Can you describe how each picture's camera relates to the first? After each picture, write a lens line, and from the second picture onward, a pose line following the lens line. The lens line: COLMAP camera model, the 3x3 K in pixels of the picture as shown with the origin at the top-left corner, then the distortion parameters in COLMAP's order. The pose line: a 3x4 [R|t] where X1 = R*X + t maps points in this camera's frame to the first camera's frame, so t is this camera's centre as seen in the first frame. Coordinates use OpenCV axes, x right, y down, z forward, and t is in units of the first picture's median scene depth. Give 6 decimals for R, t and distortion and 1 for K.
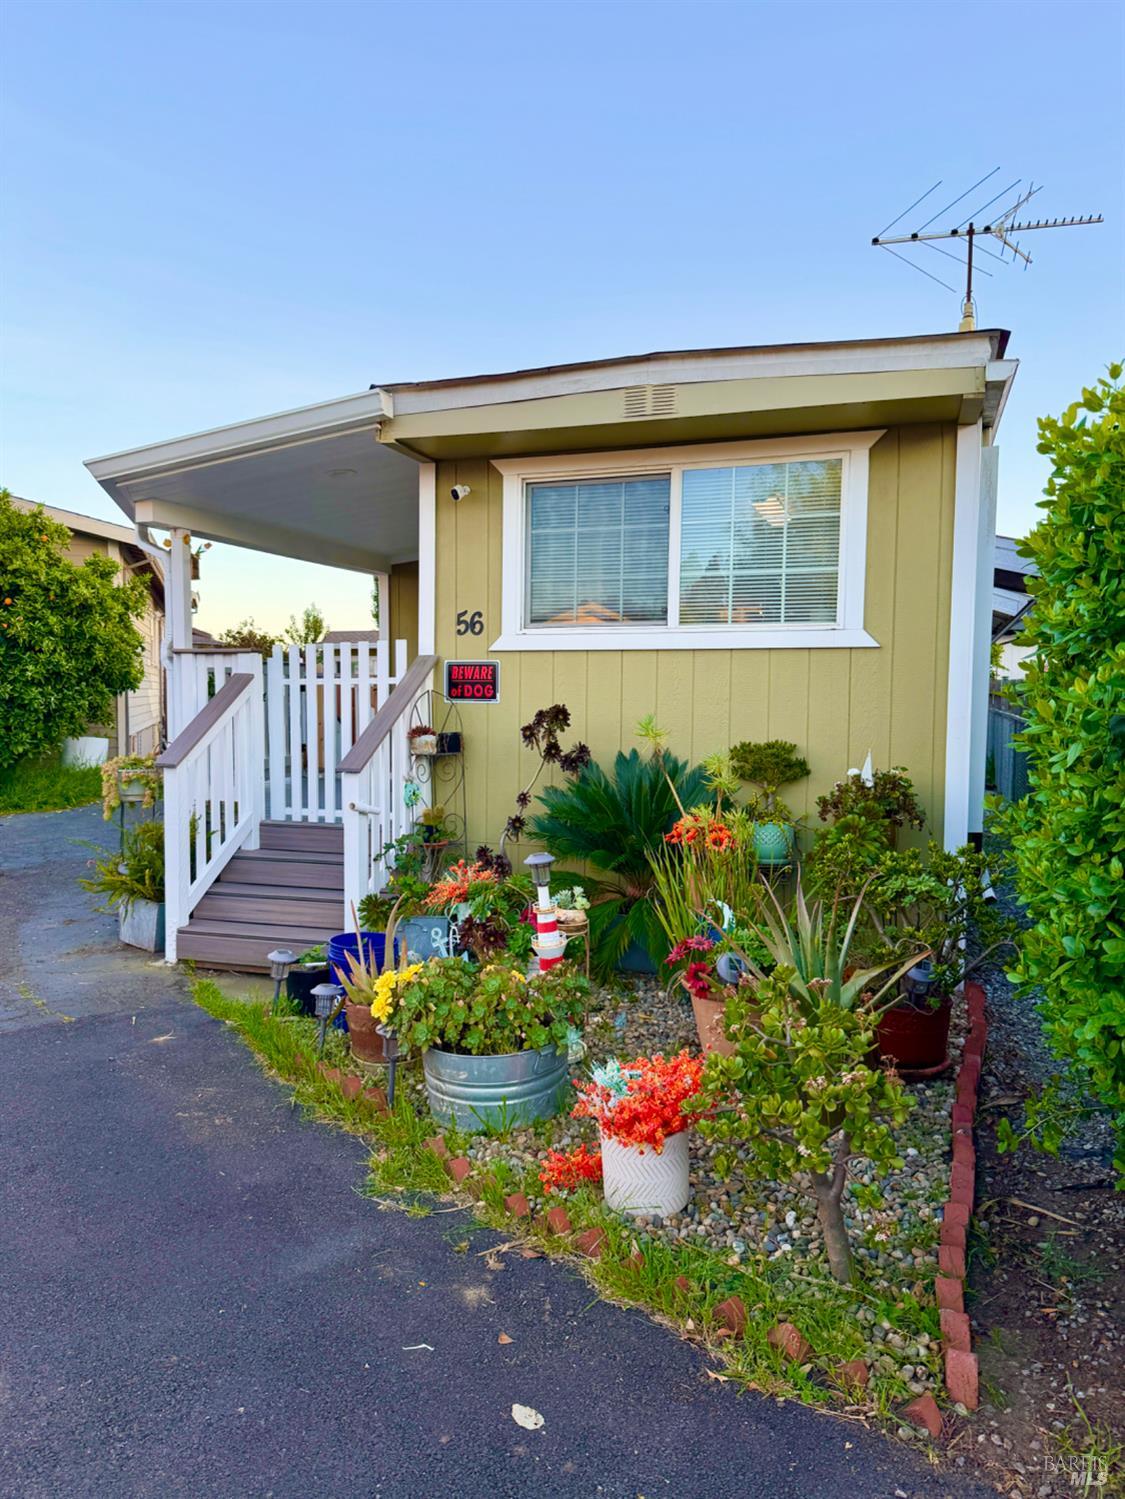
lens RADIAL K [[1059.8, 0, 566.9], [0, 1059.8, 768.0], [0, 0, 1]] dist [0.029732, -0.053762]
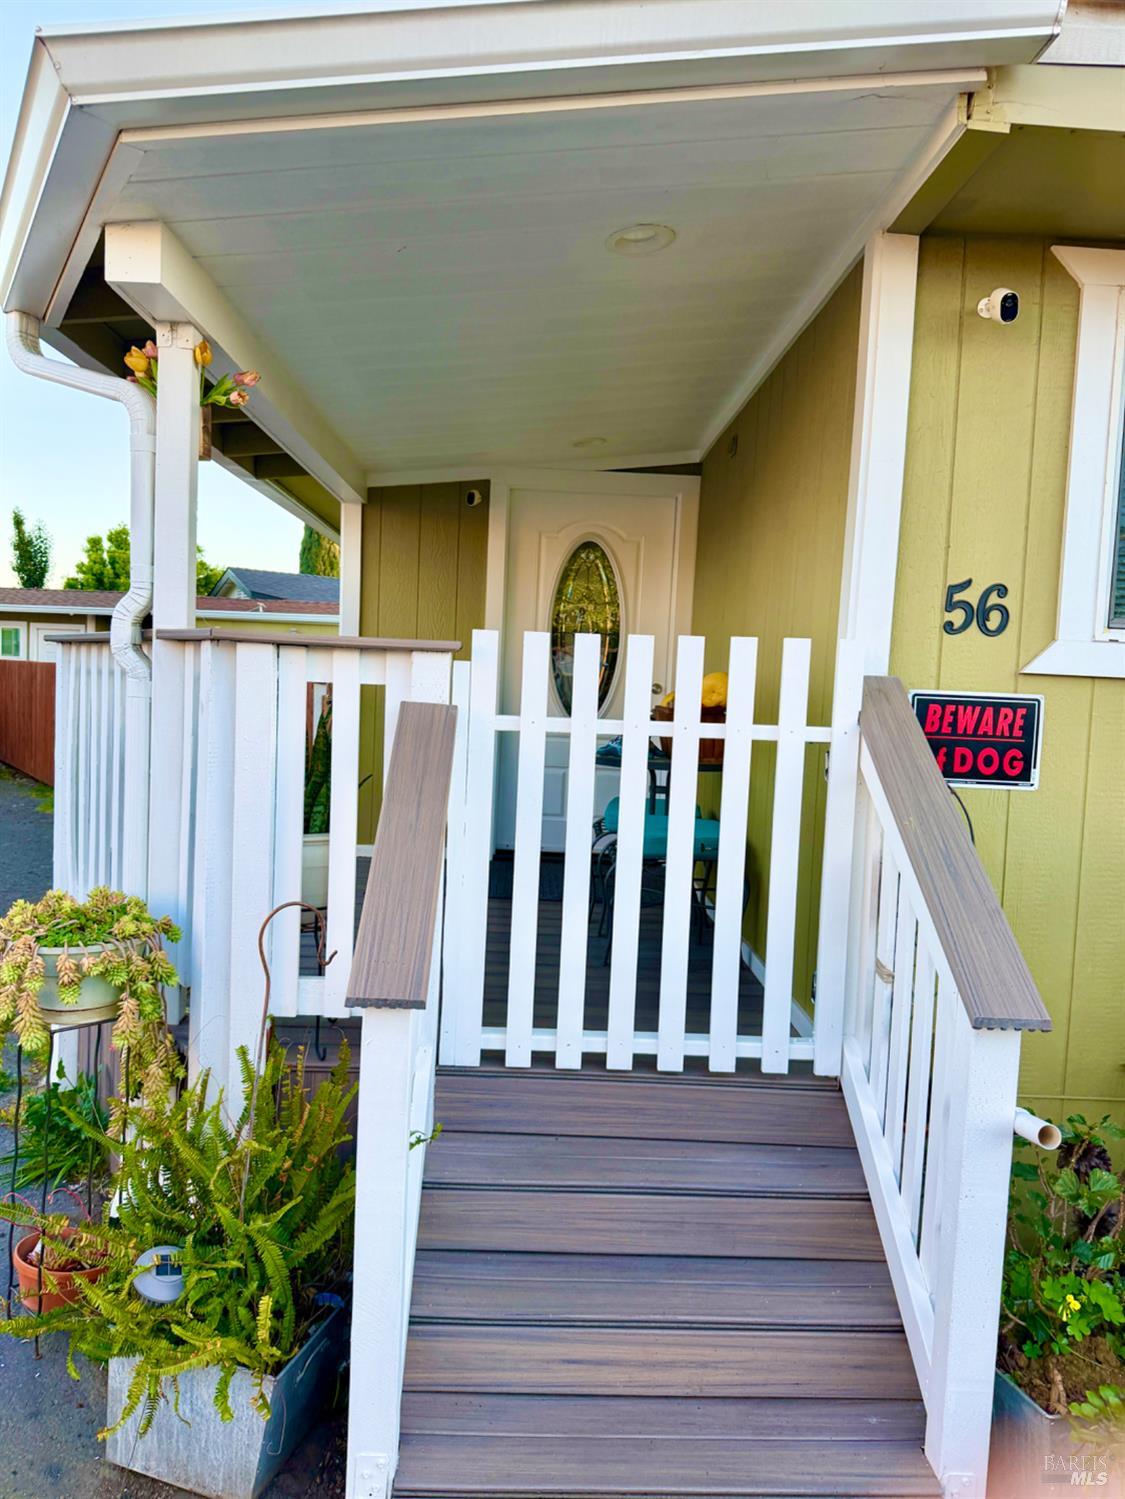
lens RADIAL K [[1054.7, 0, 559.3], [0, 1054.7, 754.8], [0, 0, 1]] dist [0.103975, -0.155292]
pose [[0.938388, 0.011619, 0.345387, -0.408271], [-0.013063, 0.999913, 0.001854, -0.072798], [-0.345336, -0.006251, 0.938458, 0.631629]]
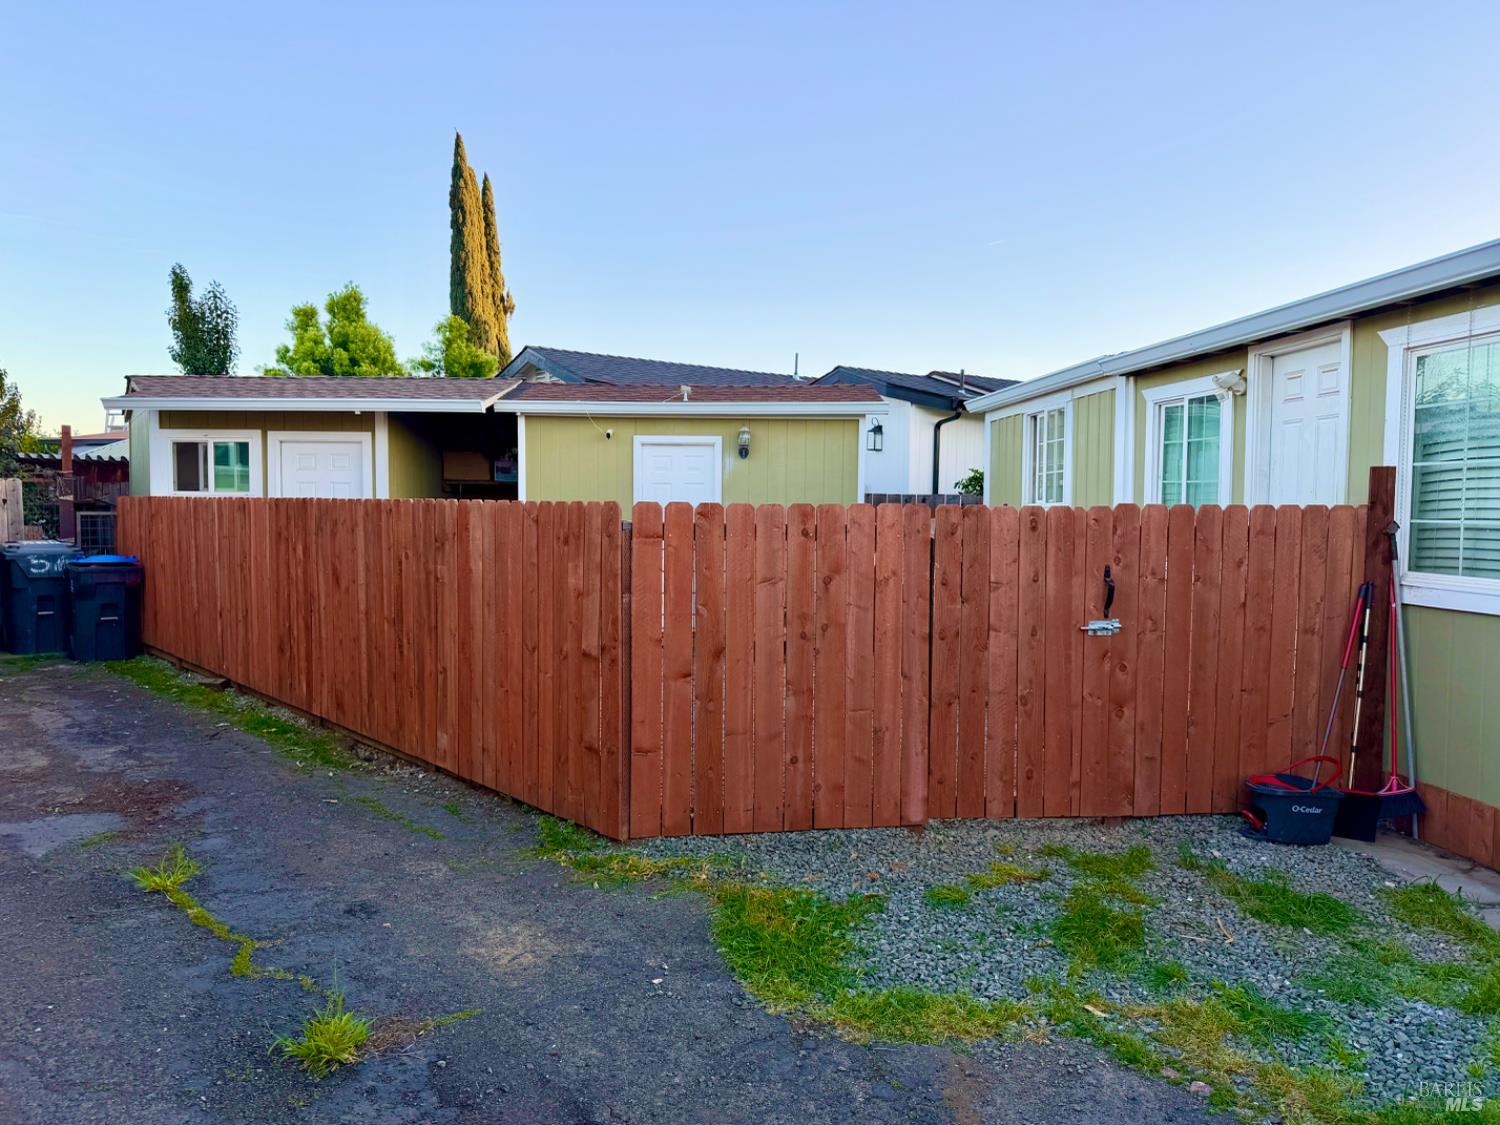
lens RADIAL K [[1072.4, 0, 750.0], [0, 1072.4, 562.5], [0, 0, 1]] dist [0.096091, -0.167161]
pose [[0.900236, -0.020074, 0.434940, -0.865856], [0.026760, 0.999599, -0.009252, -0.182615], [-0.434580, 0.019968, 0.900412, 2.199631]]
